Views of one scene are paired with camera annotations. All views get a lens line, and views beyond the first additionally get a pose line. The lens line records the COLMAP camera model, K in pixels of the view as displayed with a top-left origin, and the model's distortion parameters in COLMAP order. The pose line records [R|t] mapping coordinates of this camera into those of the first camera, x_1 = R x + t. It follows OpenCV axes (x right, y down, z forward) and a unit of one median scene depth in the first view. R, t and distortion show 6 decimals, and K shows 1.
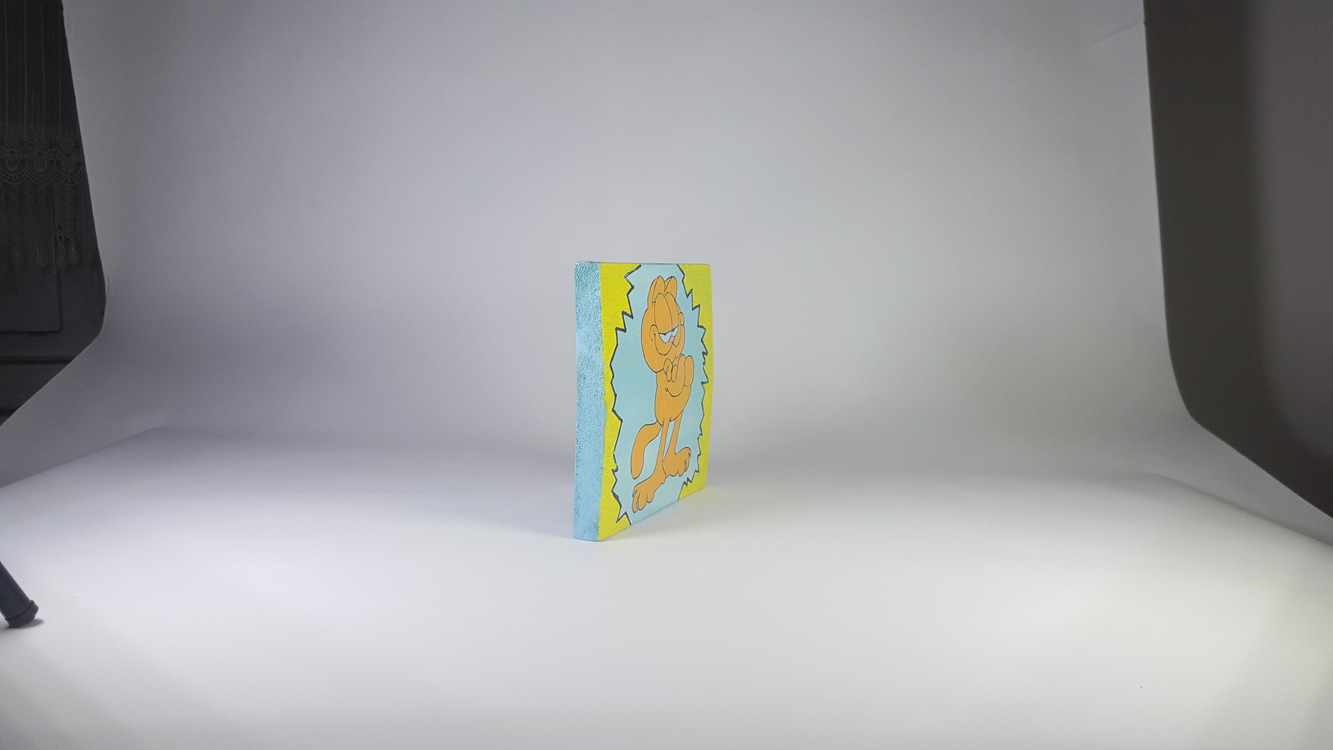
lens RADIAL K [[995.5, 0, 671.2], [0, 995.5, 380.0], [0, 0, 1]] dist [-0.000593, 0.000168]
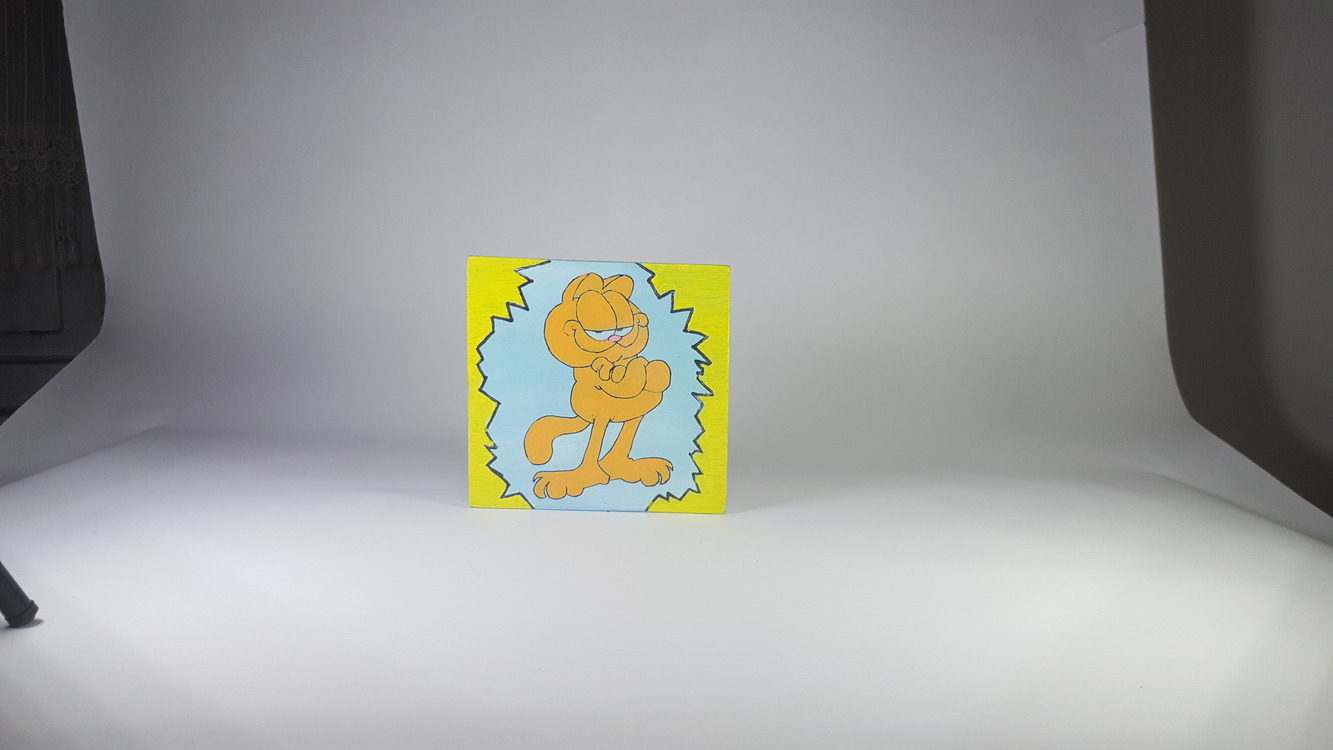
lens RADIAL K [[995.5, 0, 670.4], [0, 995.5, 383.4], [0, 0, 1]] dist [-0.000593, 0.000168]
pose [[0.445157, 0.084566, -0.891450, 0.941208], [-0.131642, 0.990894, 0.028262, -0.033290], [0.885723, 0.104772, 0.452236, 0.636199]]
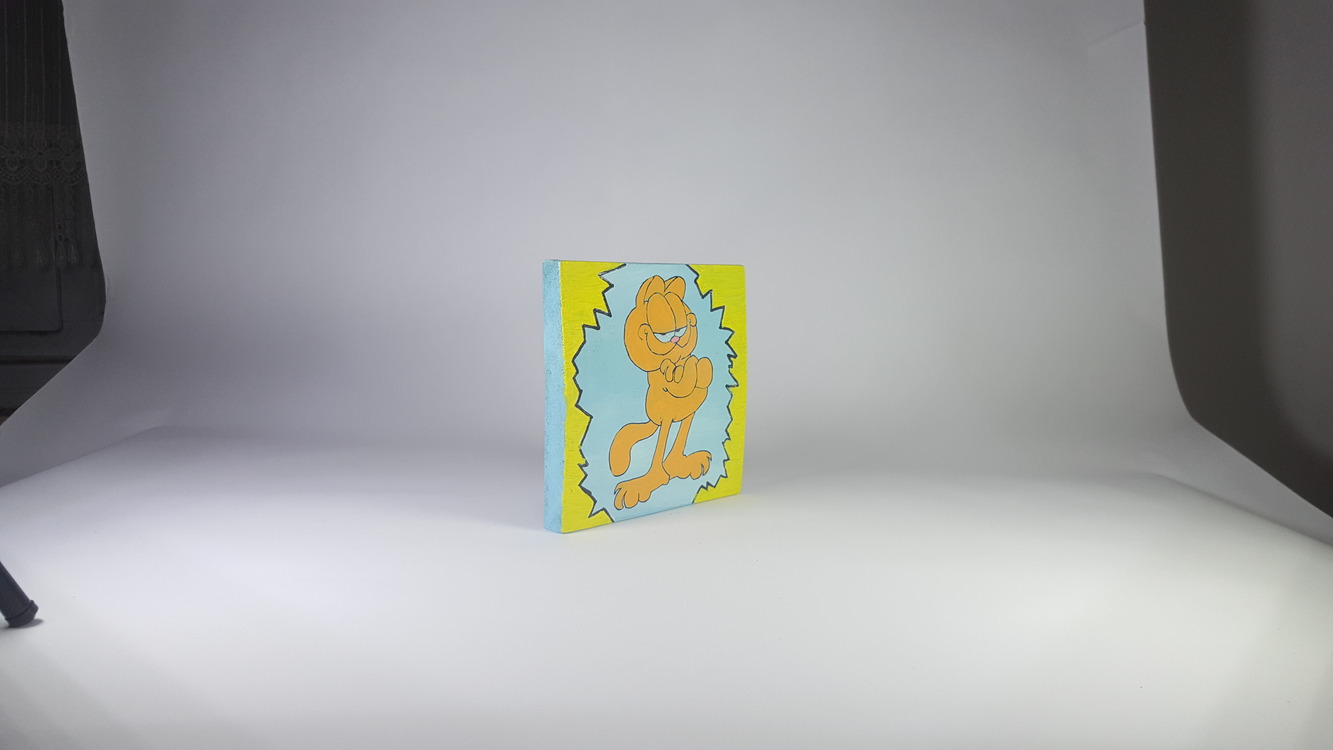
lens RADIAL K [[995.5, 0, 659.0], [0, 995.5, 376.3], [0, 0, 1]] dist [-0.000593, 0.000168]
pose [[0.937464, 0.030655, -0.346731, 0.345350], [-0.037948, 0.999178, -0.014260, 0.010942], [0.346008, 0.026526, 0.937856, 0.066904]]
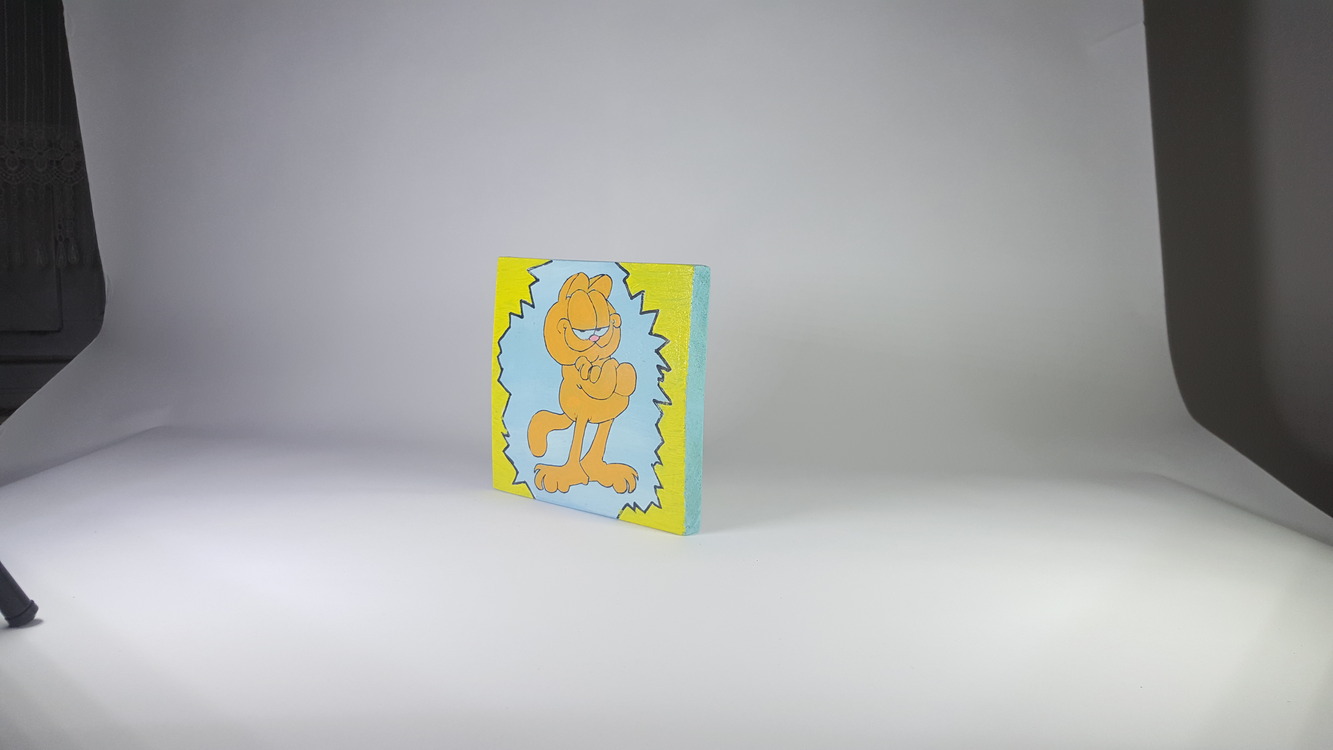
lens RADIAL K [[995.5, 0, 664.4], [0, 995.5, 371.4], [0, 0, 1]] dist [-0.000593, 0.000168]
pose [[-0.232844, 0.054957, -0.970960, 0.970639], [-0.172852, 0.980167, 0.096929, -0.120235], [0.957030, 0.190402, -0.218726, 1.339731]]
